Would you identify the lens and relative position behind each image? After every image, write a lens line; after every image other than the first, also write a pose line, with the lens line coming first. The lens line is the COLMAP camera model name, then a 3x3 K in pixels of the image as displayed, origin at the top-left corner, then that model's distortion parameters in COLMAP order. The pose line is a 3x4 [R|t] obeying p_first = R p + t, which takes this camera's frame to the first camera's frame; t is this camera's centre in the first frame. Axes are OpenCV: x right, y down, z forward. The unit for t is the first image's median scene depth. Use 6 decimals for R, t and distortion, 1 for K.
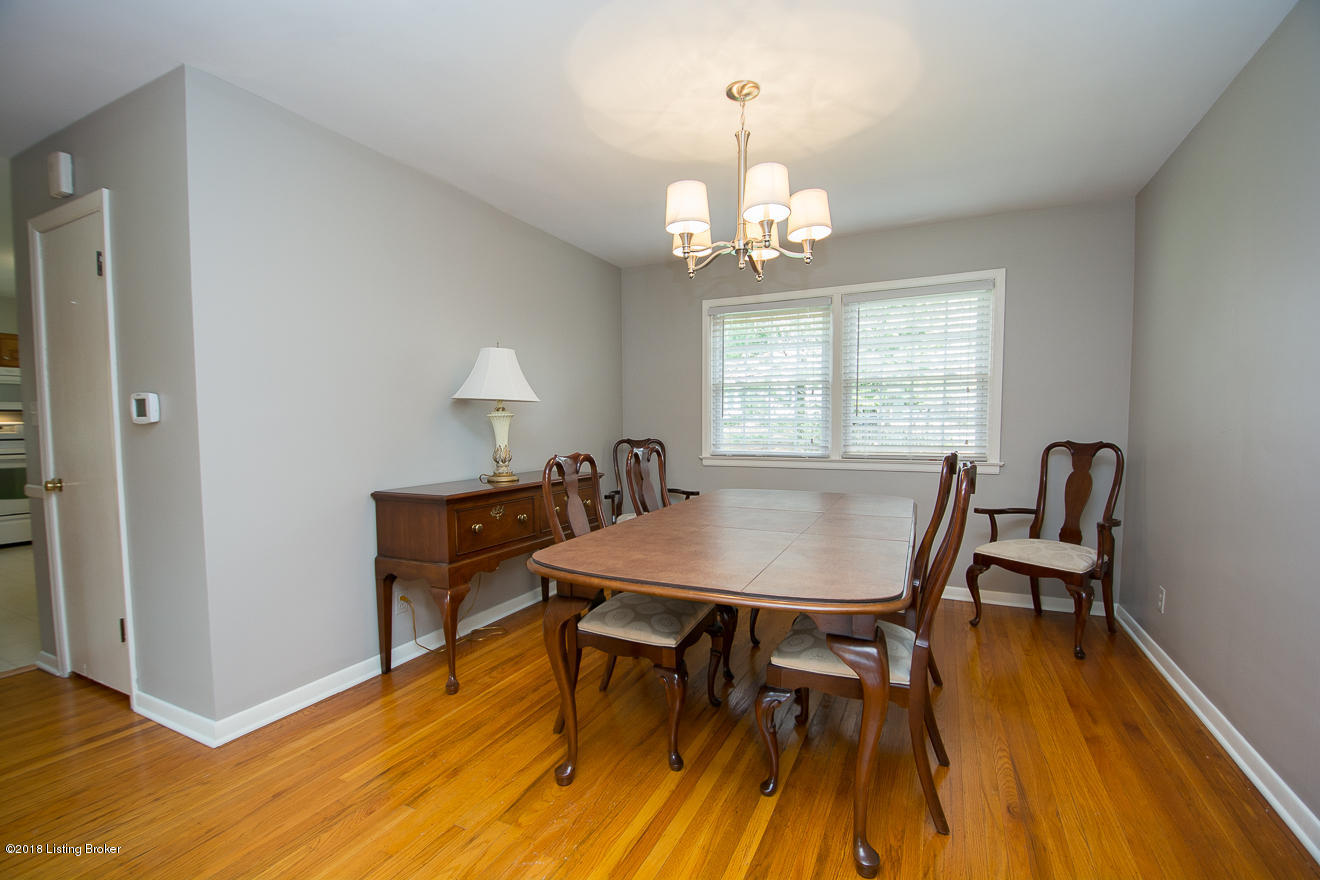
lens RADIAL K [[582.6, 0, 663.0], [0, 582.6, 460.6], [0, 0, 1]] dist [0.010695, -0.000231]
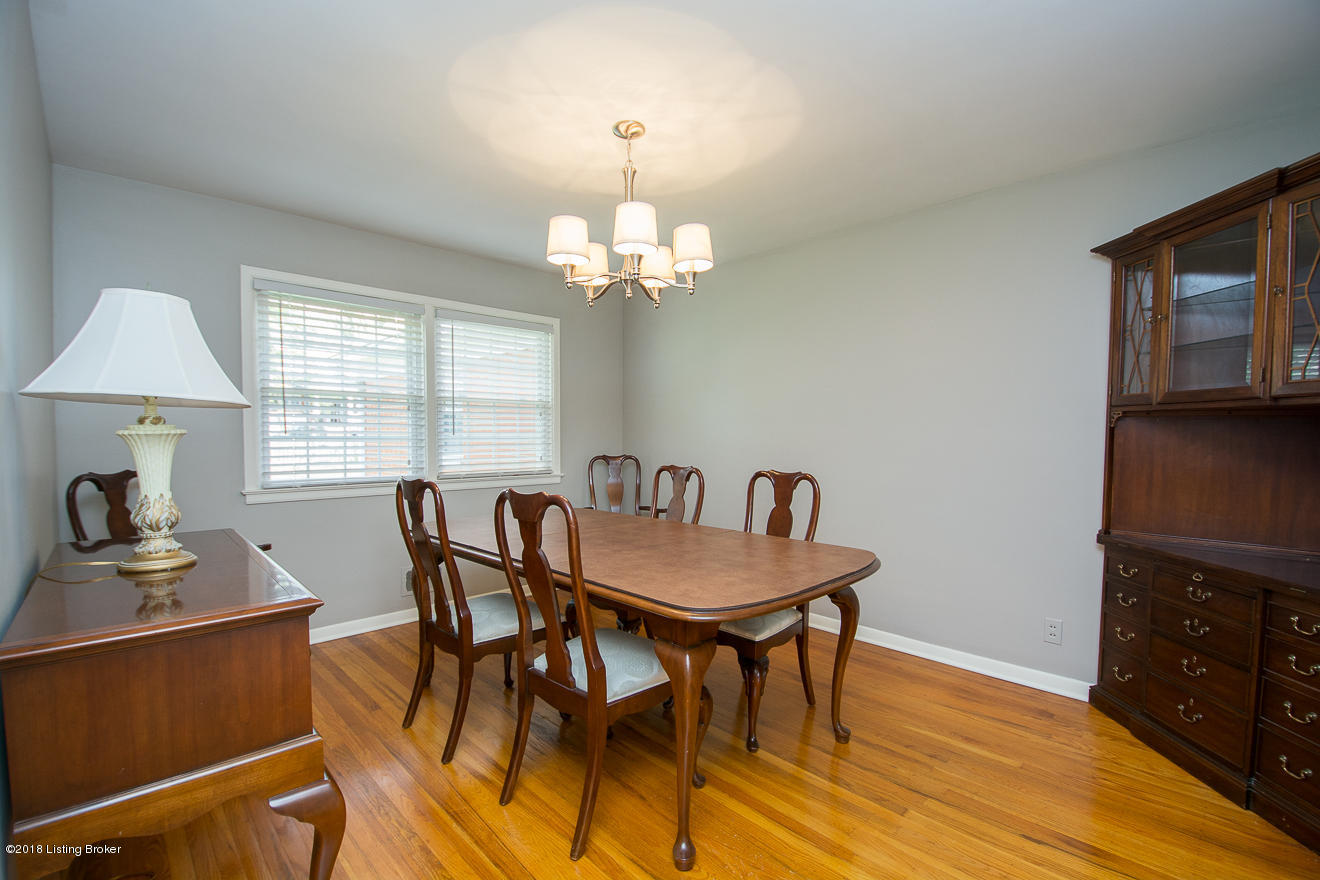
lens RADIAL K [[582.6, 0, 663.0], [0, 582.6, 460.6], [0, 0, 1]] dist [0.010695, -0.000231]
pose [[0.347346, -0.034330, 0.937108, -0.591485], [0.055519, 0.998330, 0.015994, -0.038147], [-0.936092, 0.046471, 0.348672, 0.425293]]
